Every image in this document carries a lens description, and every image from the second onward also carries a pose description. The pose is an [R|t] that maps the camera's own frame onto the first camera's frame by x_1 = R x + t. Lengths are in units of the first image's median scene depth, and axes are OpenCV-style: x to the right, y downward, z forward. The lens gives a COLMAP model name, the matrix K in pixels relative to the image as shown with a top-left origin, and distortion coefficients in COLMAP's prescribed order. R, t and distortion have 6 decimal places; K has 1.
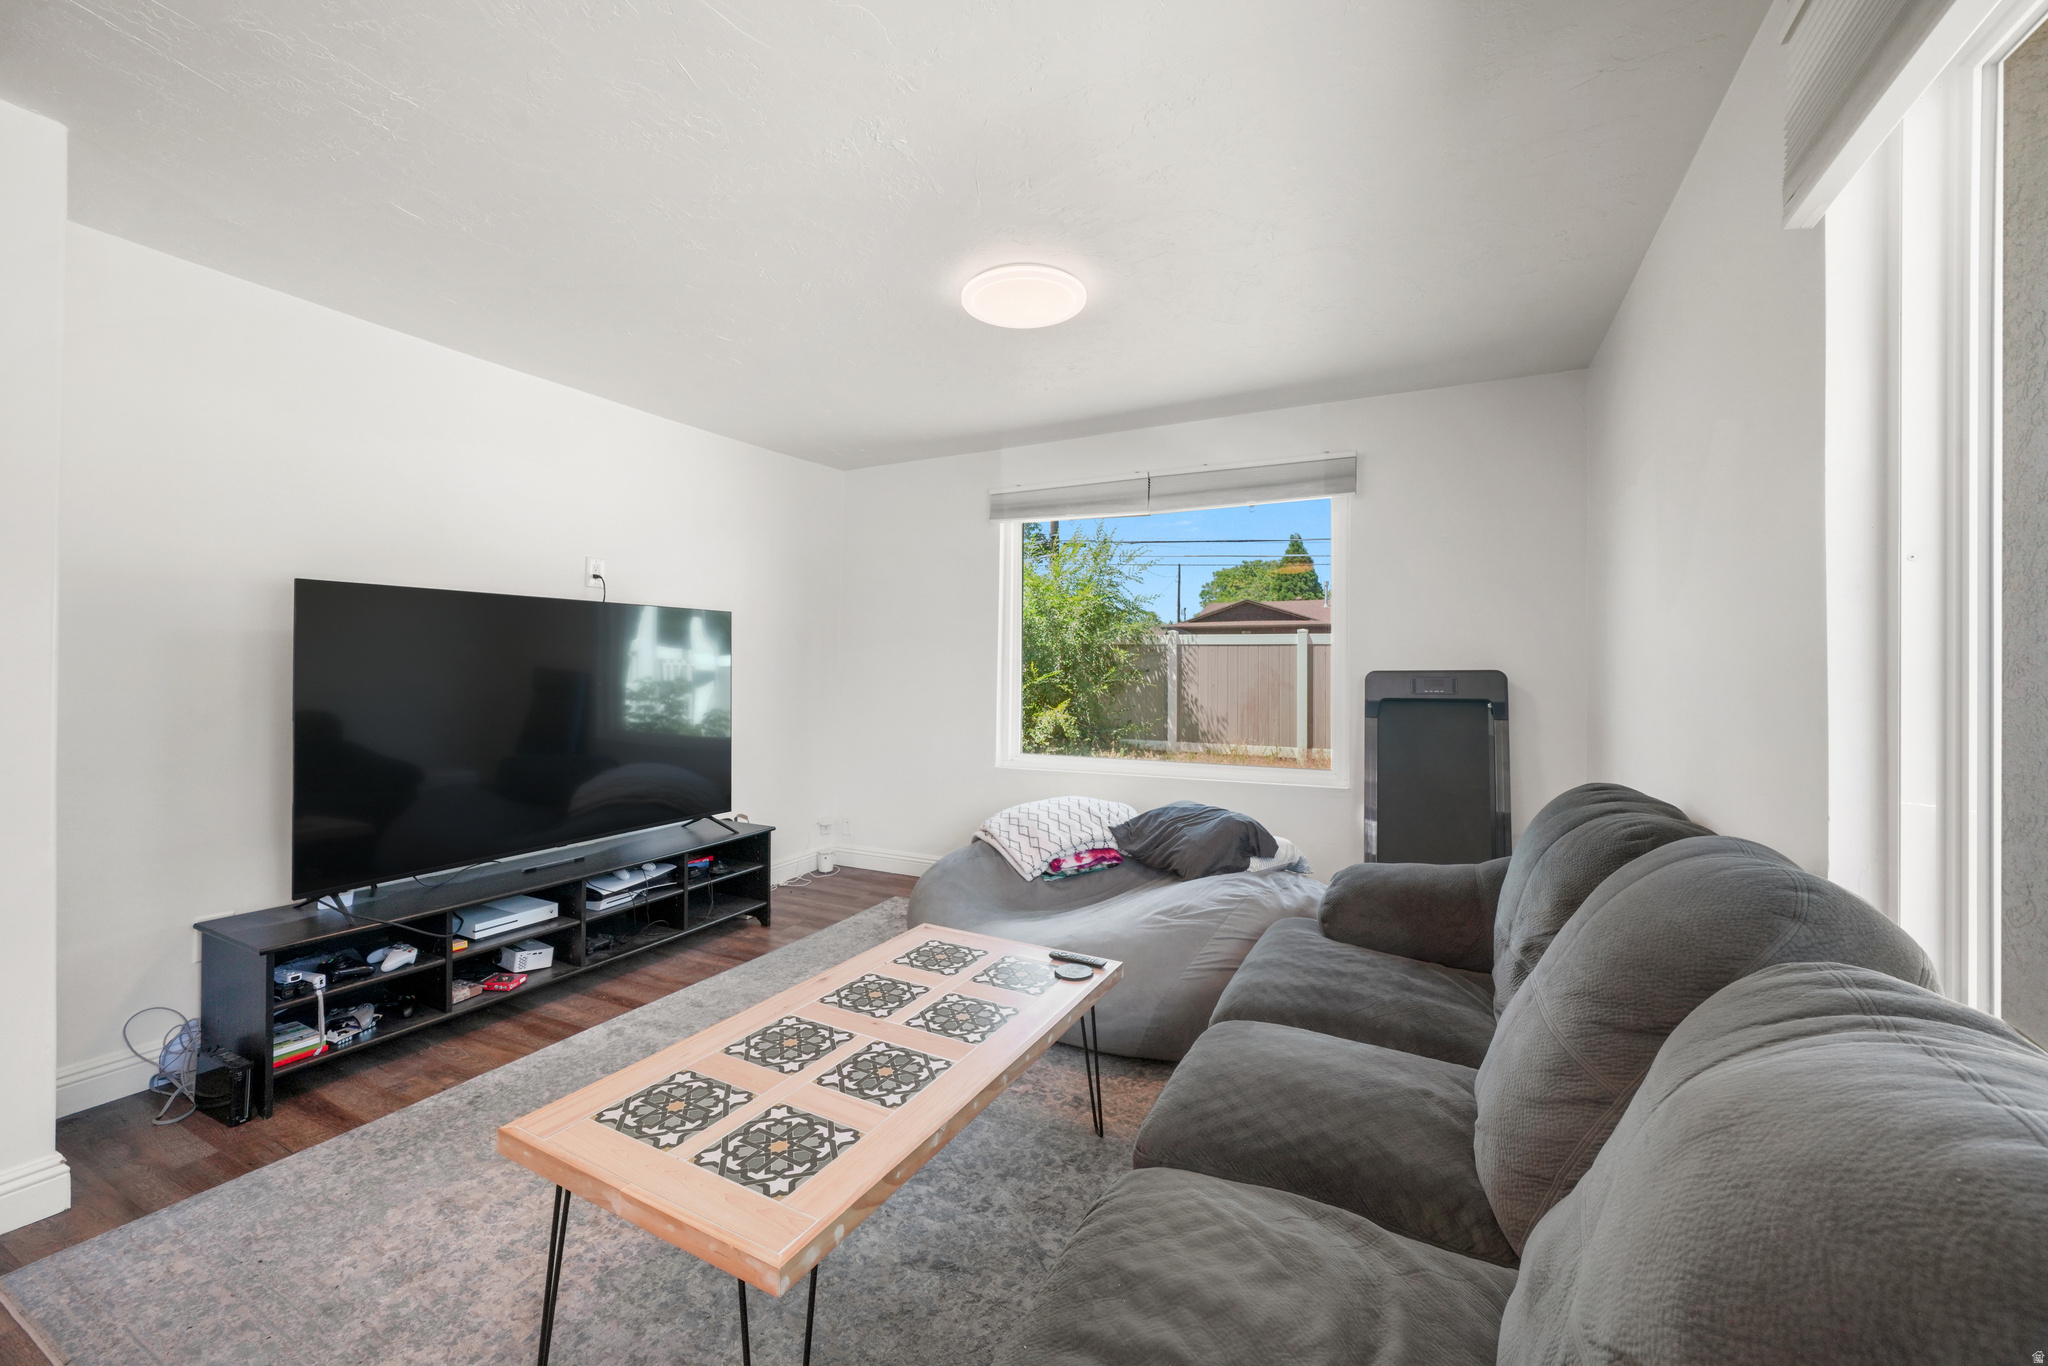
lens RADIAL K [[802.8, 0, 1026.4], [0, 802.8, 670.0], [0, 0, 1]] dist [-0.003411, -0.000132]
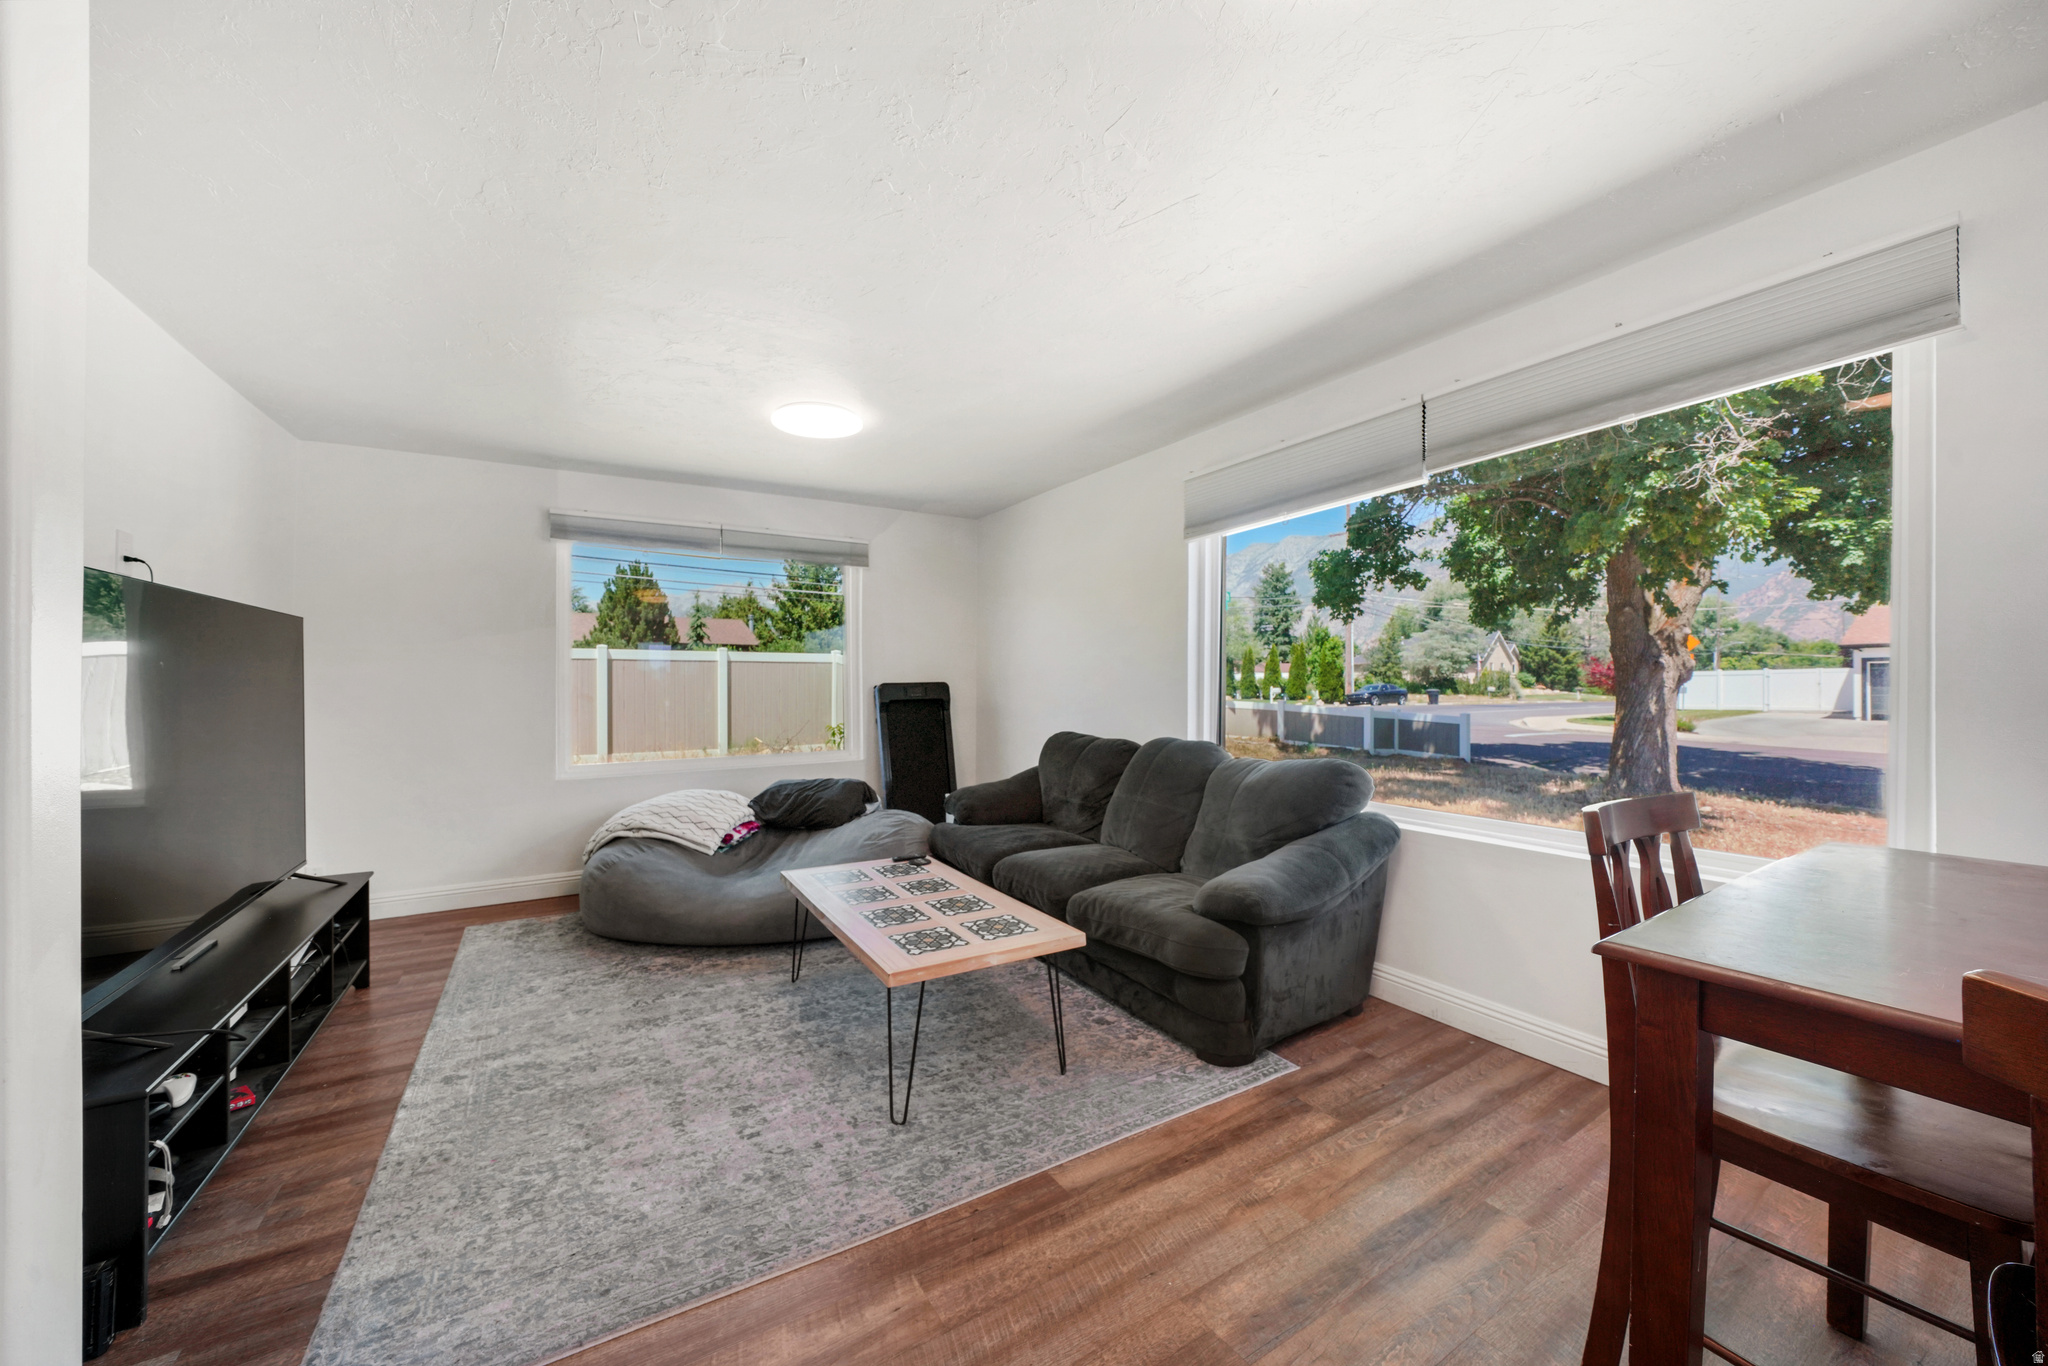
lens RADIAL K [[742.4, 0, 1014.9], [0, 742.4, 695.2], [0, 0, 1]] dist [-0.020954, 0.000202]
pose [[0.527111, -0.022090, 0.849509, -0.709626], [0.005625, 0.999731, 0.022506, -0.007239], [-0.849778, -0.007084, 0.527094, 0.002384]]
